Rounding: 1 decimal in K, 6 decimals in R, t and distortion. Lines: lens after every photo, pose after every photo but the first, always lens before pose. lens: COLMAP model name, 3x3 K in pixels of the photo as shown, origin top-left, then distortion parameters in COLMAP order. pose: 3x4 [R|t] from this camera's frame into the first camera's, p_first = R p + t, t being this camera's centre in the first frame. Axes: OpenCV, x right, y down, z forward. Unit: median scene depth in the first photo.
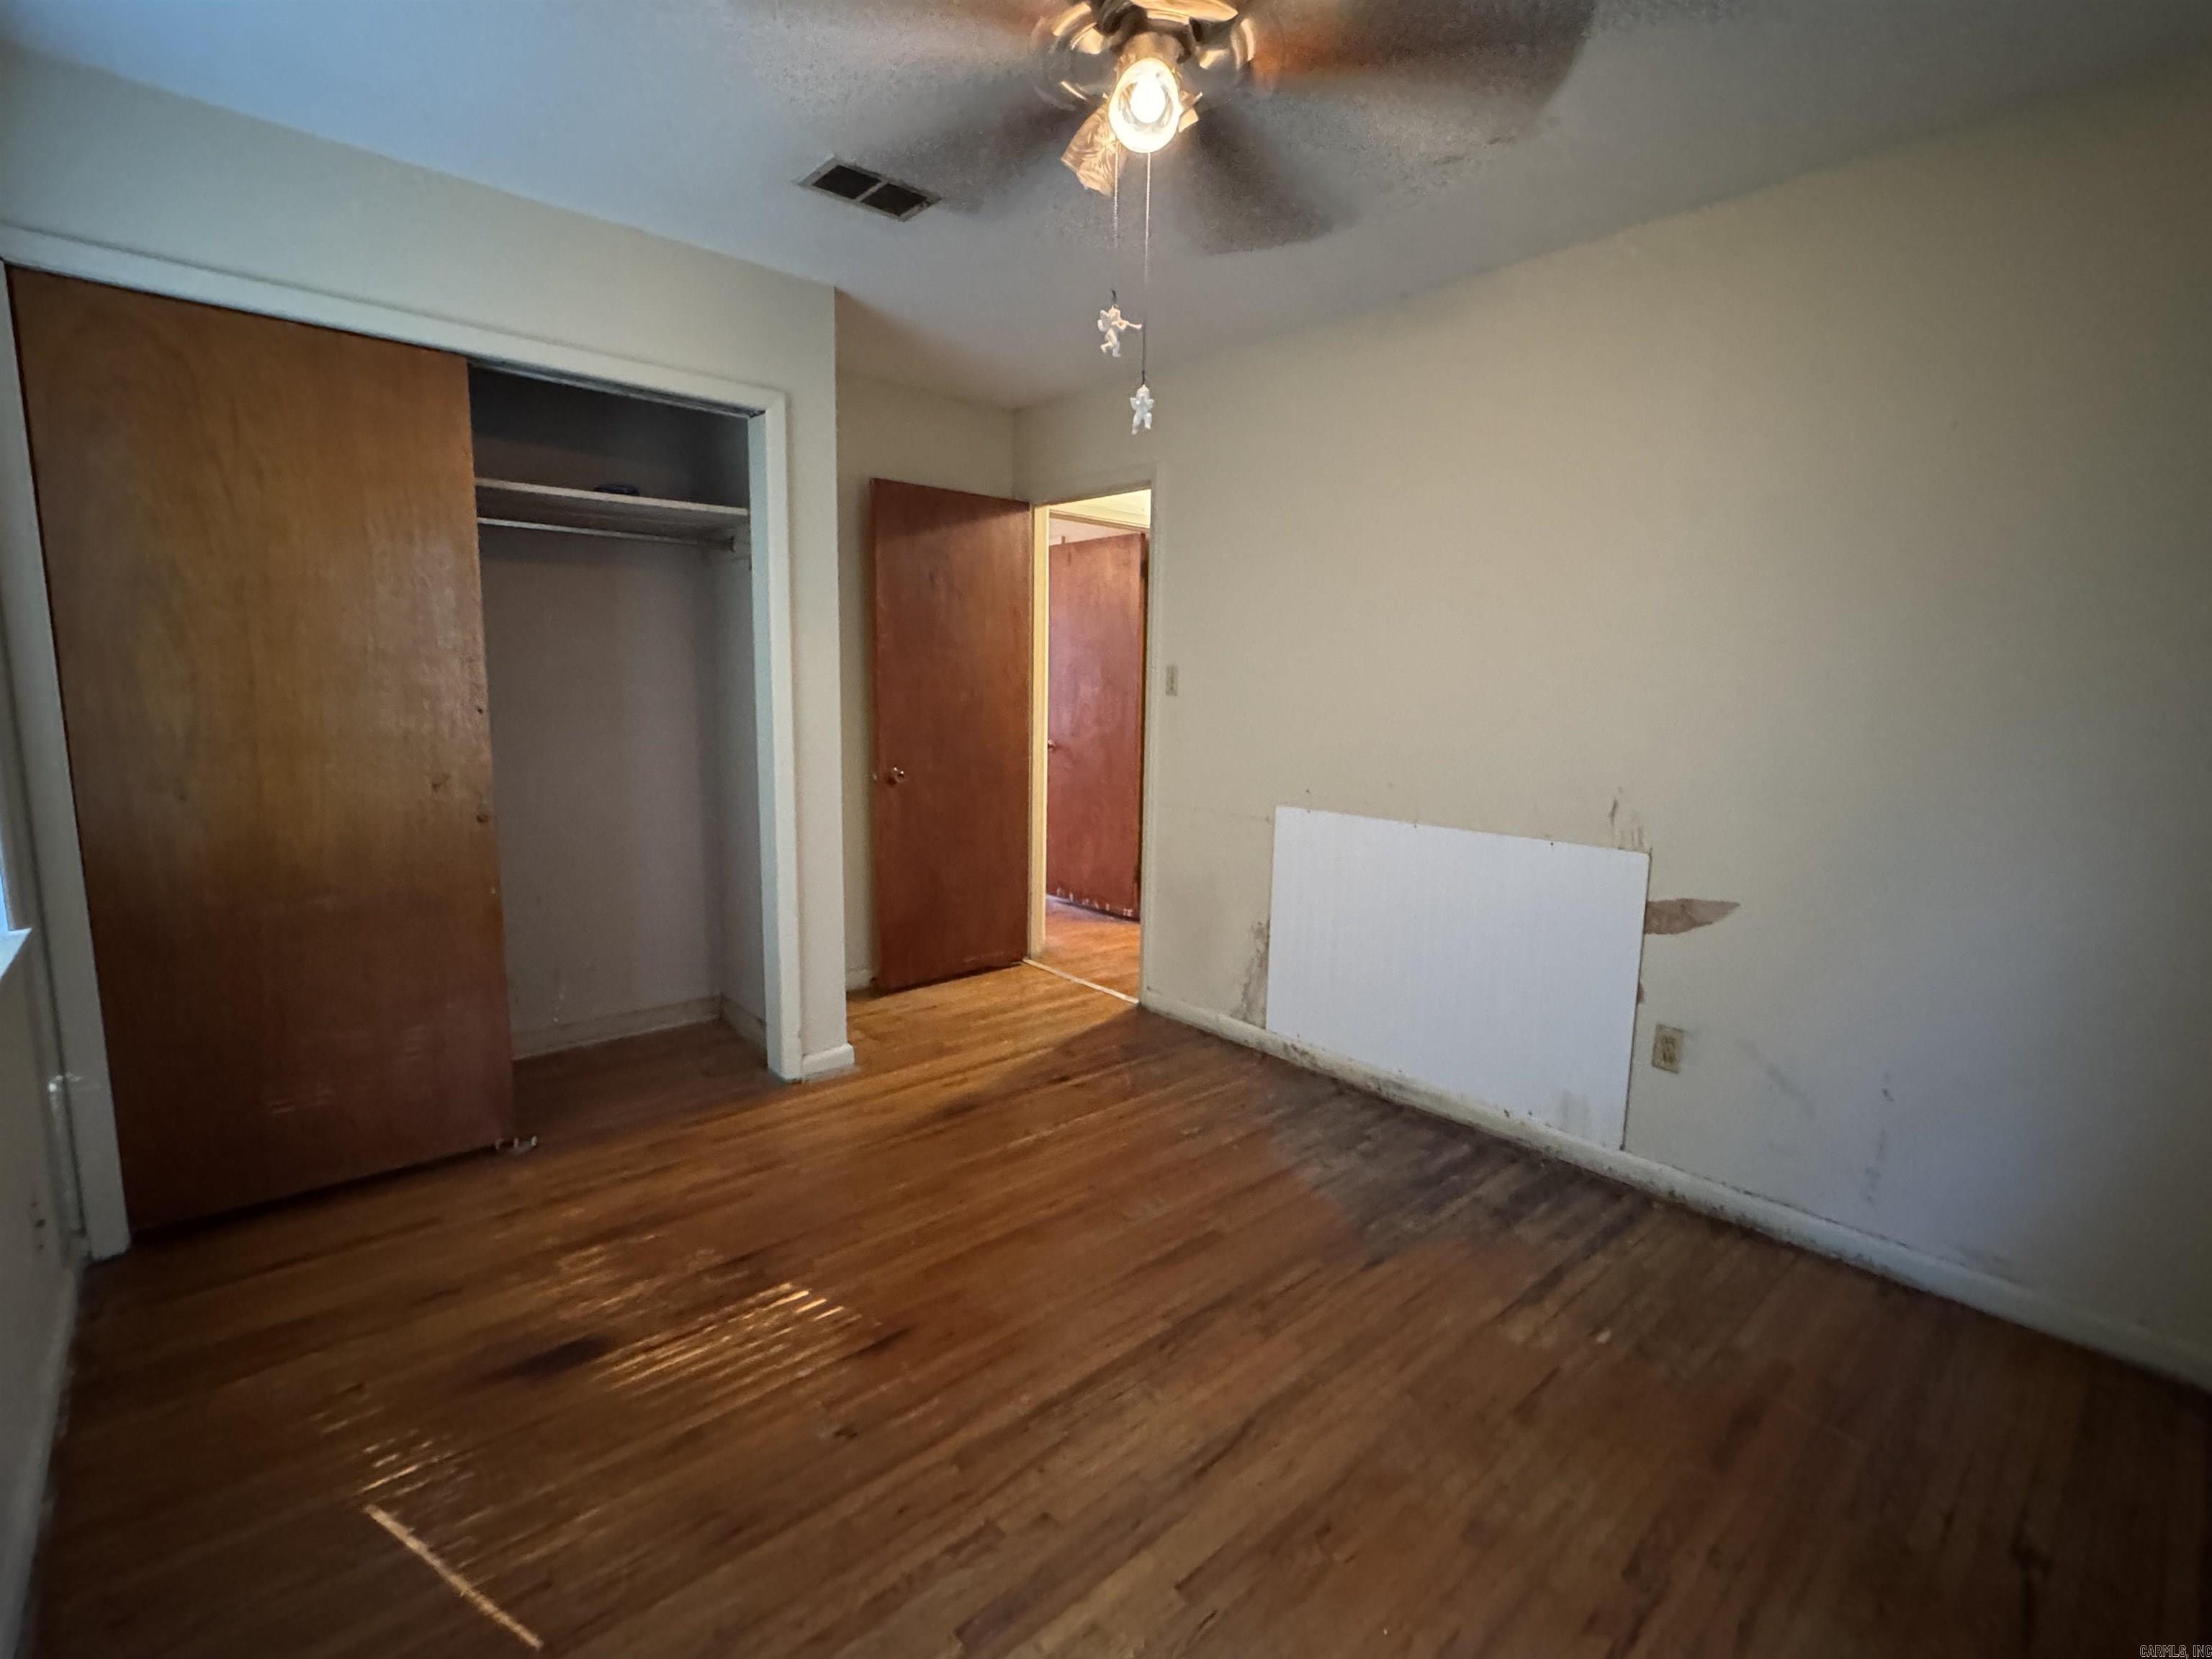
lens RADIAL K [[1010.0, 0, 1100.4], [0, 1010.0, 828.4], [0, 0, 1]] dist [-0.002666, 0.000526]
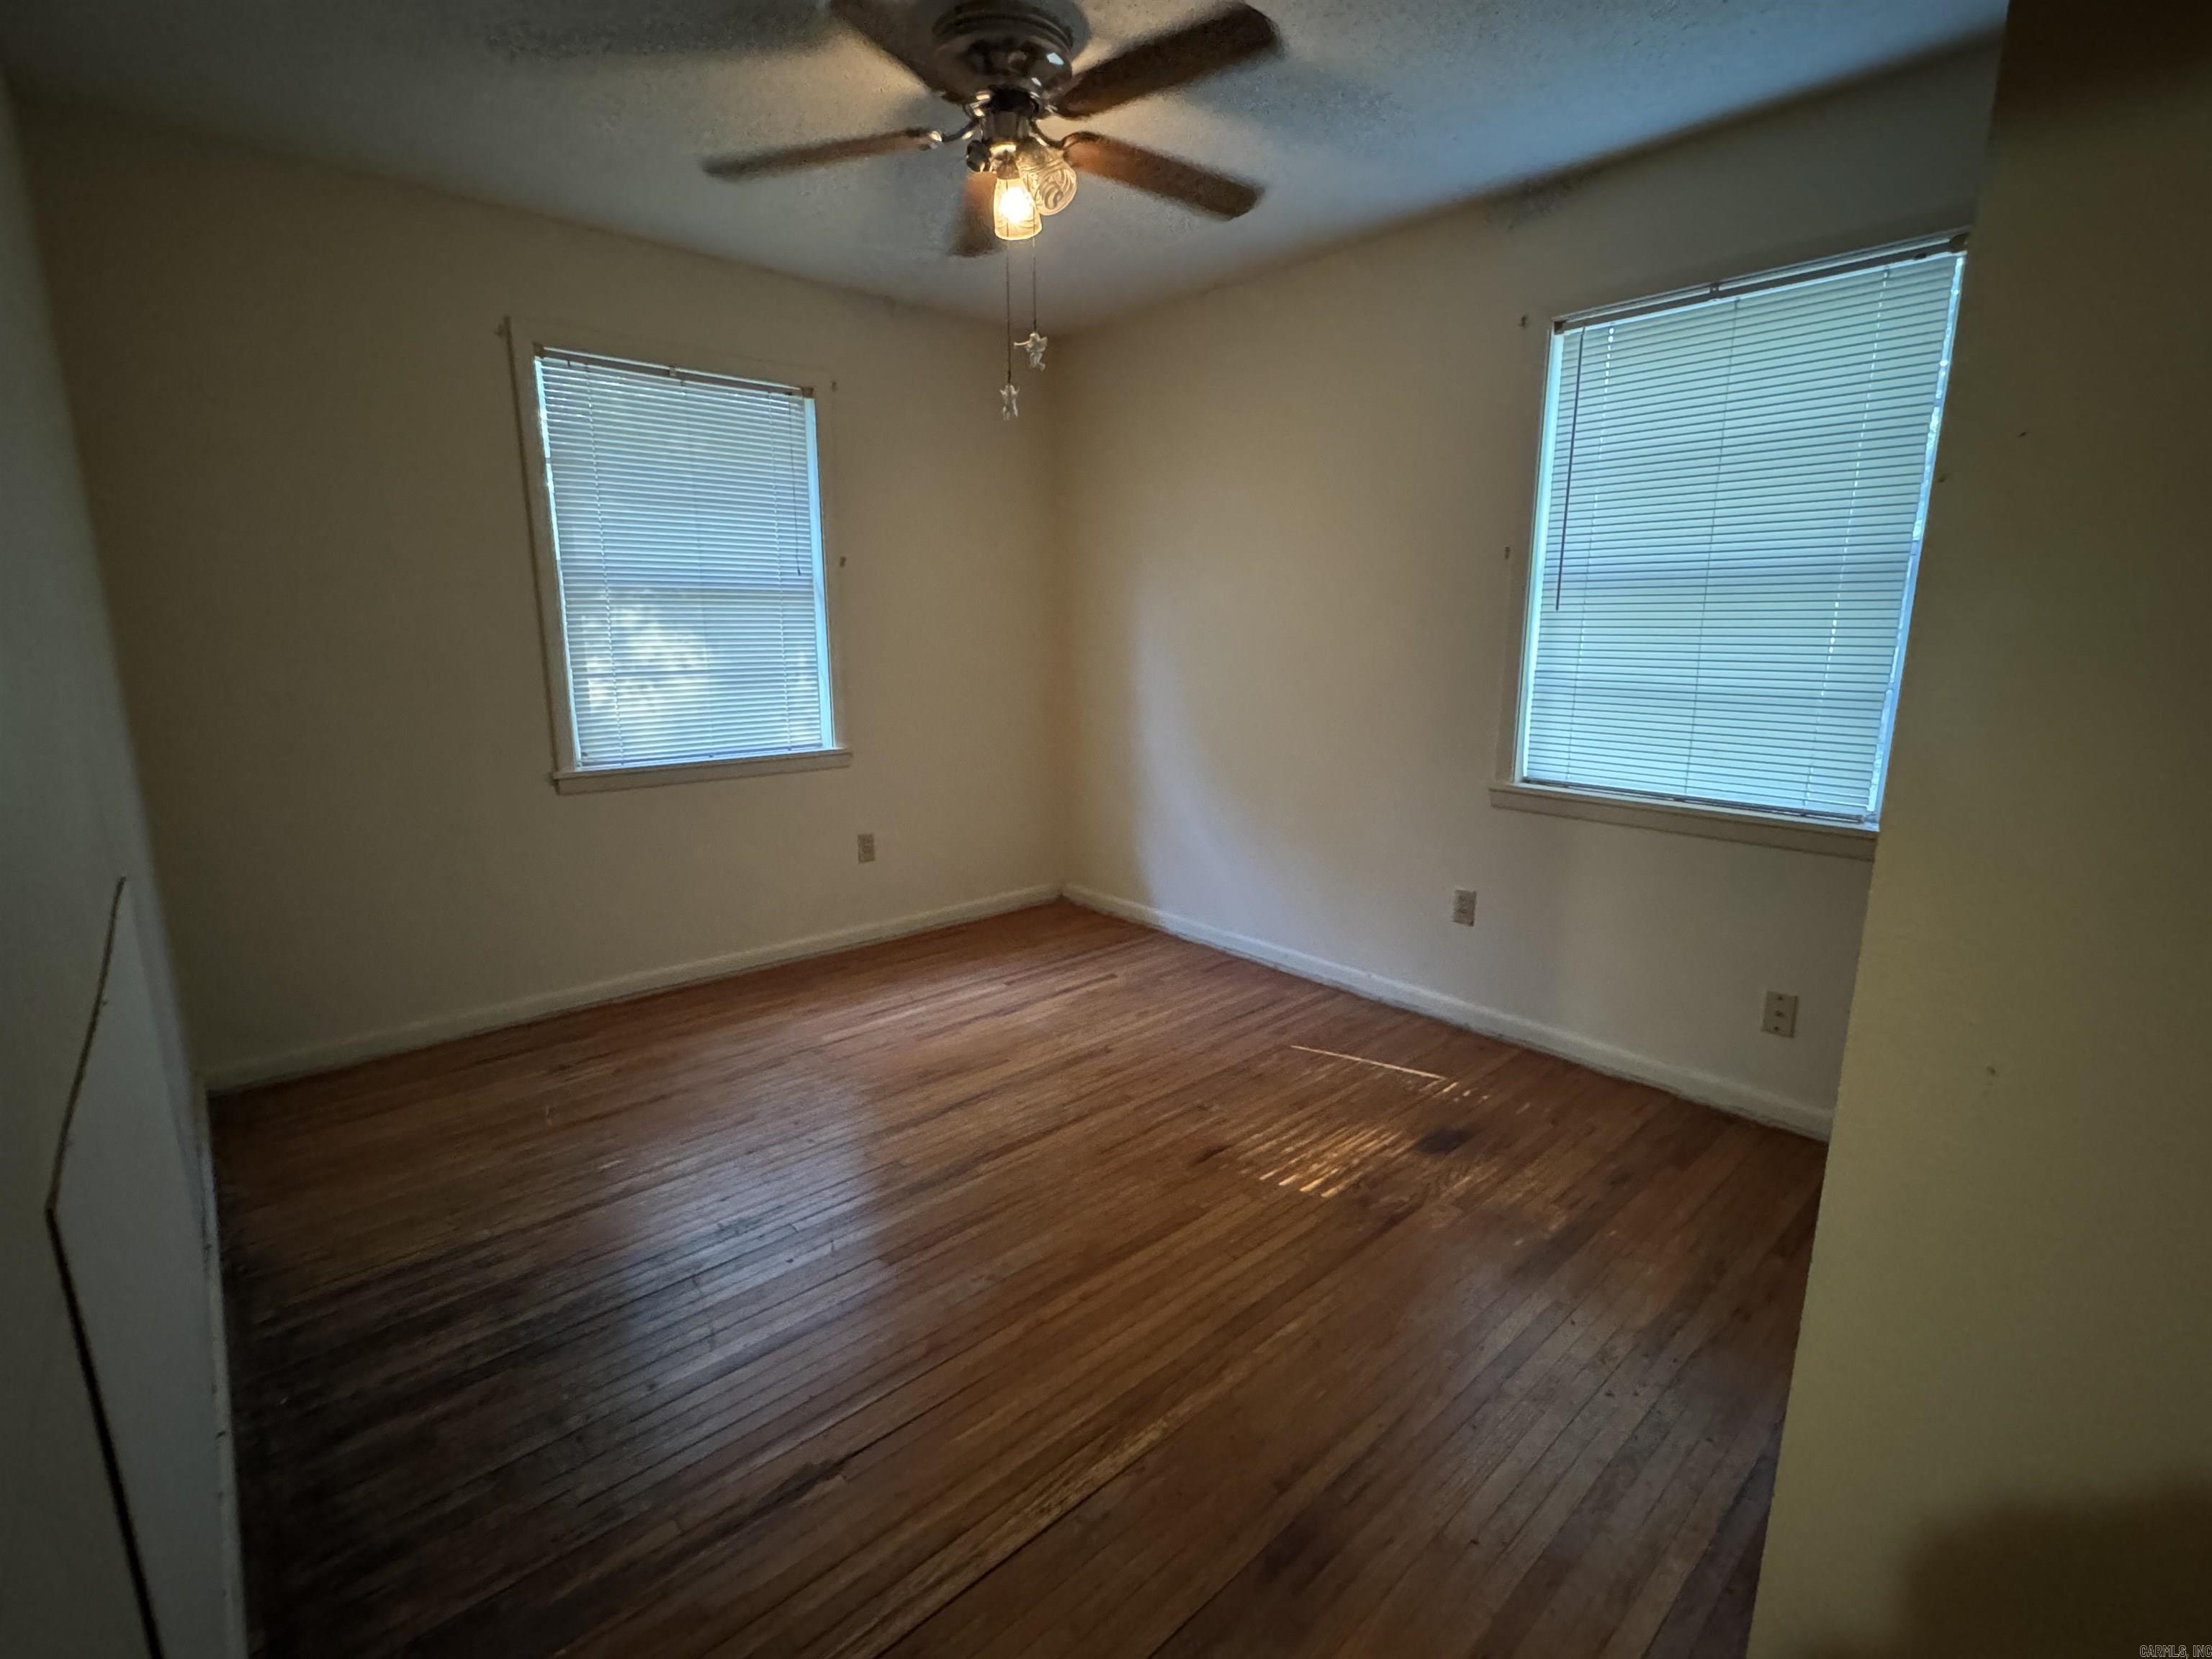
lens RADIAL K [[1010.0, 0, 1108.8], [0, 1010.0, 824.4], [0, 0, 1]] dist [-0.002666, 0.000526]
pose [[-0.999669, -0.021097, -0.014704, -0.064211], [-0.024800, 0.942130, 0.334330, -0.302762], [0.006799, 0.334584, -0.942341, 2.099287]]
